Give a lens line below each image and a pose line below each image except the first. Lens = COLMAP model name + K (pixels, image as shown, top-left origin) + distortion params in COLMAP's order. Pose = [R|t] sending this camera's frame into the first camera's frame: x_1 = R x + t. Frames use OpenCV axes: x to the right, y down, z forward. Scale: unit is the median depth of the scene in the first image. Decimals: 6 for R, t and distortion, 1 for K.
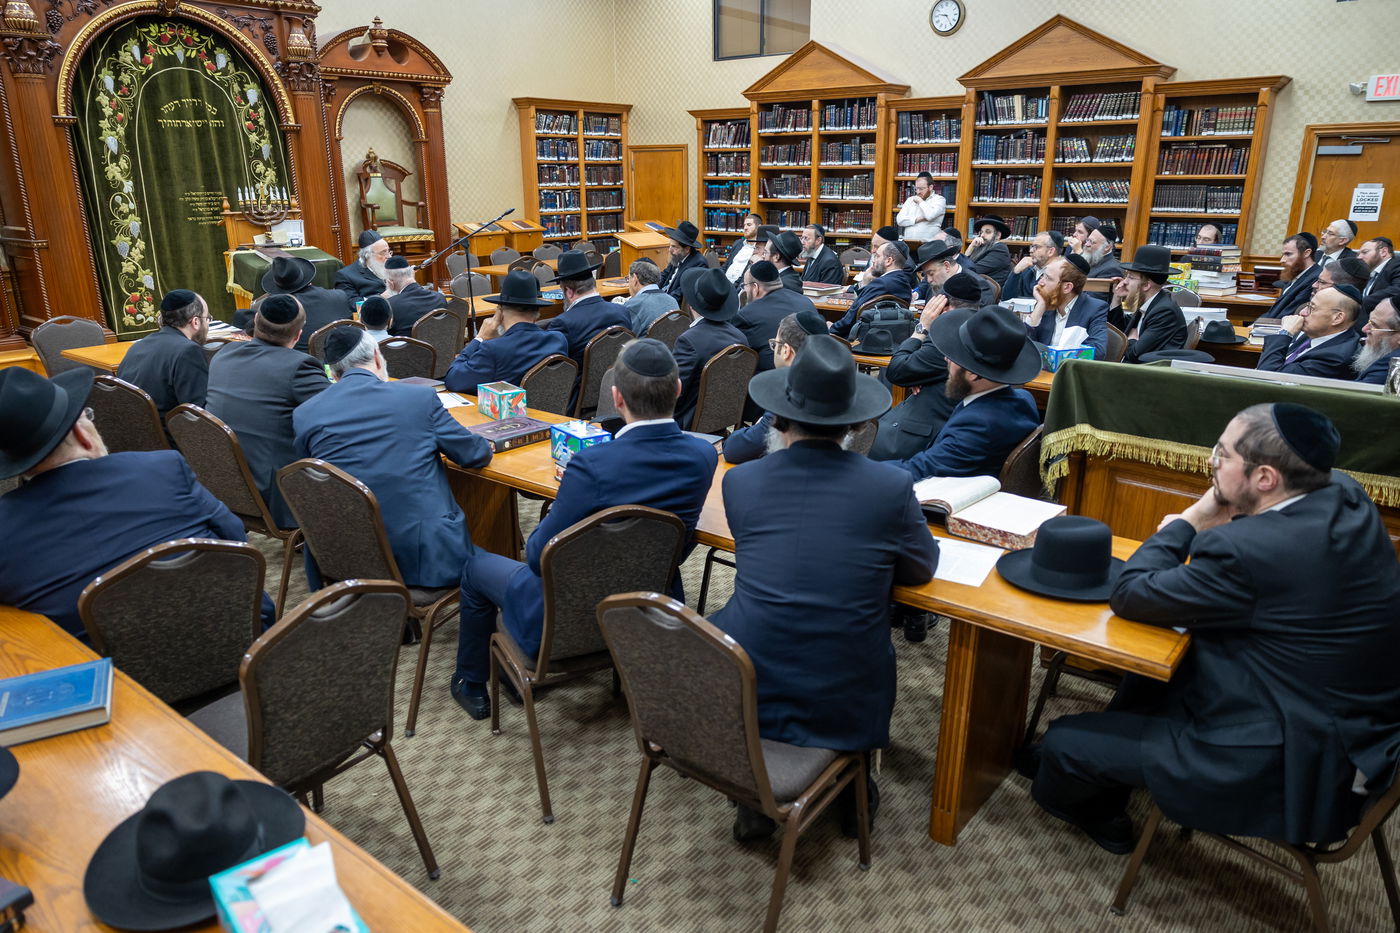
lens RADIAL K [[927.7, 0, 700.0], [0, 927.7, 466.5], [0, 0, 1]] dist [-0.002476, -0.000771]
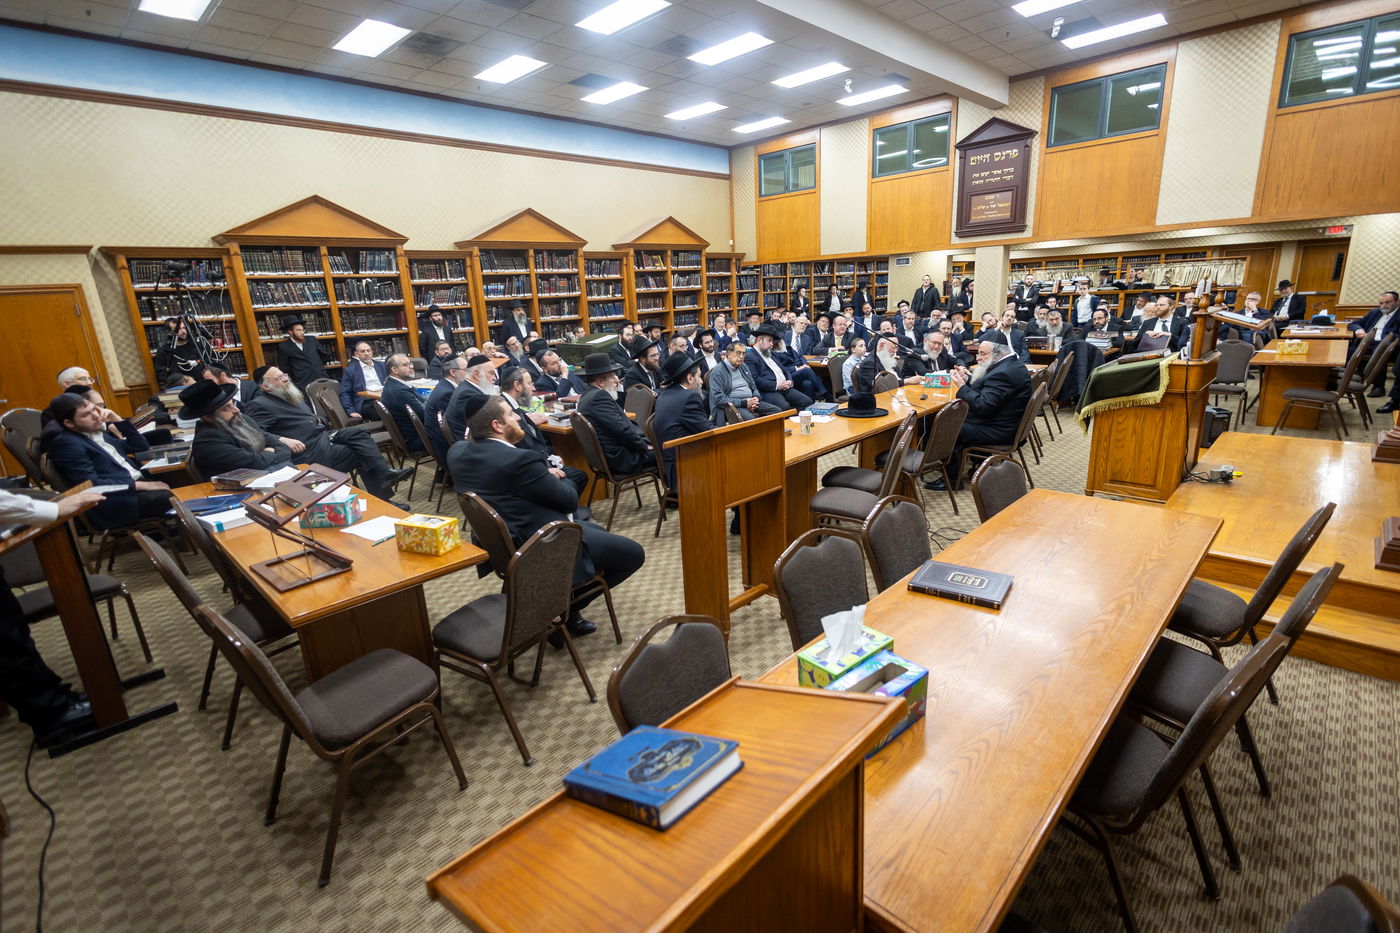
lens RADIAL K [[655.4, 0, 700.0], [0, 655.4, 466.5], [0, 0, 1]] dist [-0.001137, -0.000417]
pose [[0.114726, -0.261579, 0.958339, -0.843336], [0.345642, 0.914942, 0.208356, -0.213560], [-0.931327, 0.307338, 0.195380, 0.666579]]
